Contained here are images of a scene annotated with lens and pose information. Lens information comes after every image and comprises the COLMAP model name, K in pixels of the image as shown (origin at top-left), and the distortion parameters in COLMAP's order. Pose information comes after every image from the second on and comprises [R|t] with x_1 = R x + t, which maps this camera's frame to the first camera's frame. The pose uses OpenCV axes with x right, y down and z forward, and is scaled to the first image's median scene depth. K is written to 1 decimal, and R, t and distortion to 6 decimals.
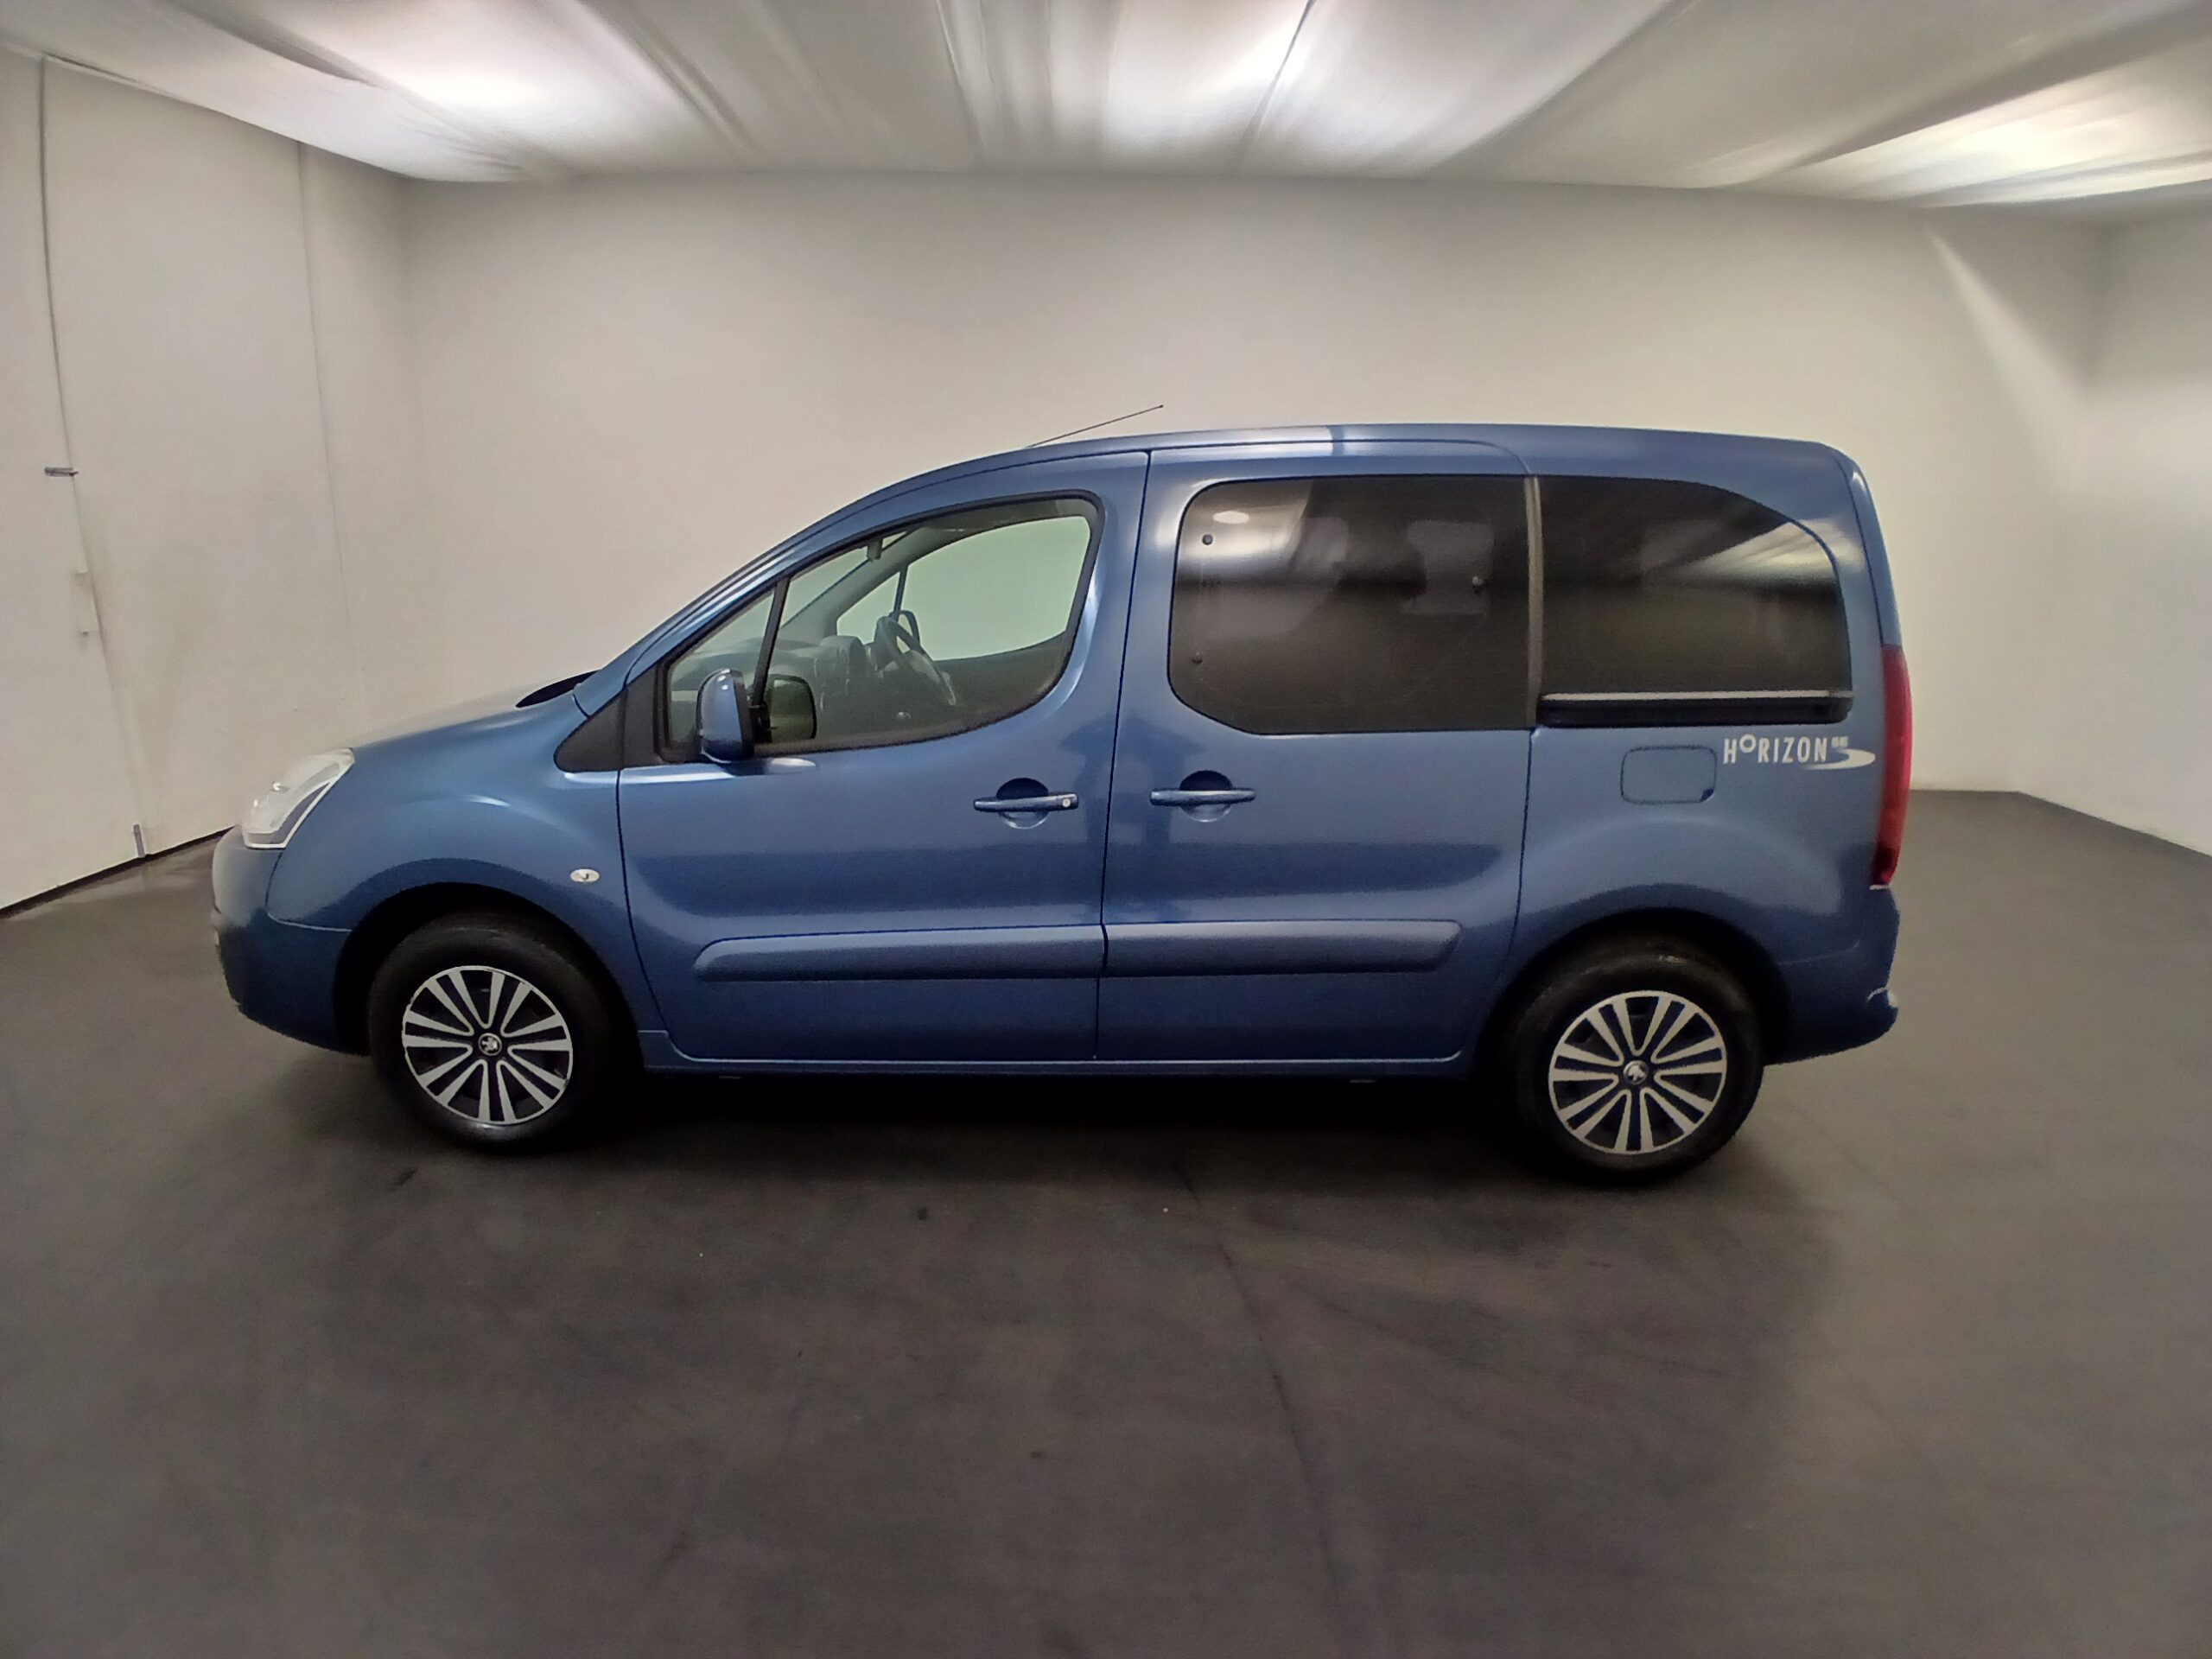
lens RADIAL K [[1097.4, 0, 1104.2], [0, 1097.4, 835.4], [0, 0, 1]] dist [-0.000322, -0.044580]
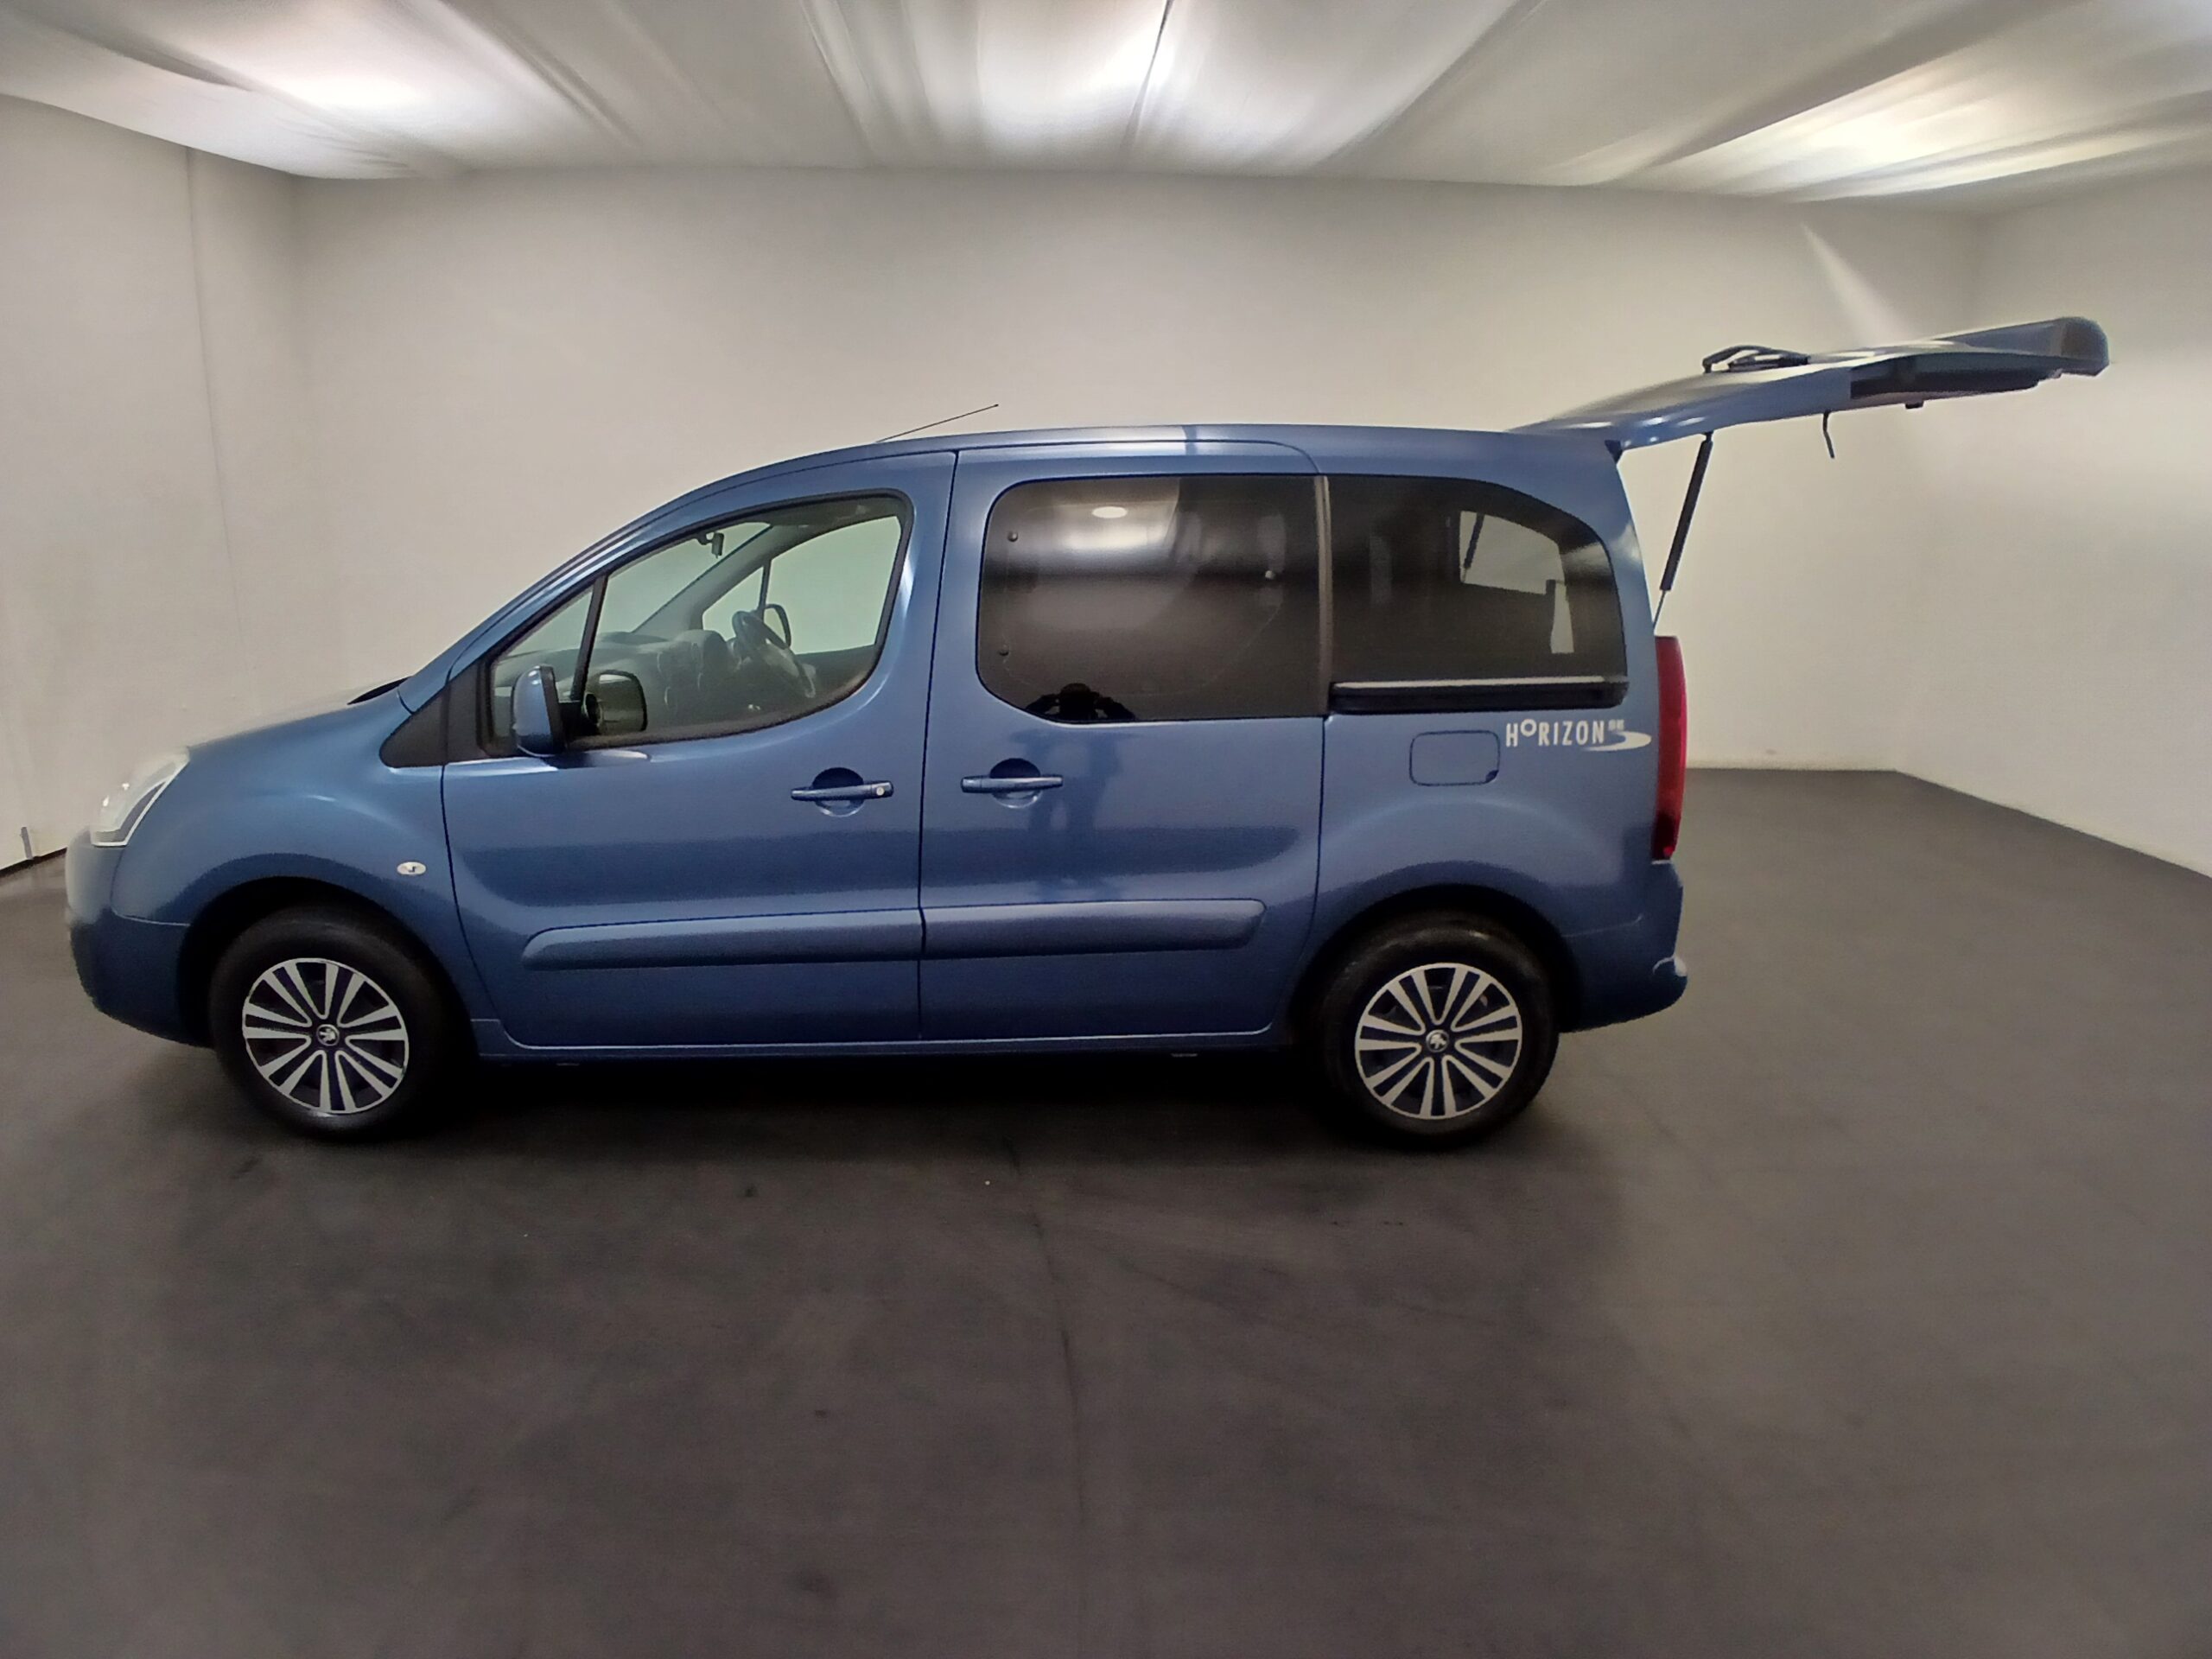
lens RADIAL K [[1095.4, 0, 1112.1], [0, 1095.4, 829.0], [0, 0, 1]] dist [0.000808, -0.043869]
pose [[0.999074, -0.013194, 0.040953, 0.133440], [0.013019, 0.999905, 0.004545, 0.003881], [-0.041009, -0.004007, 0.999151, -0.039929]]
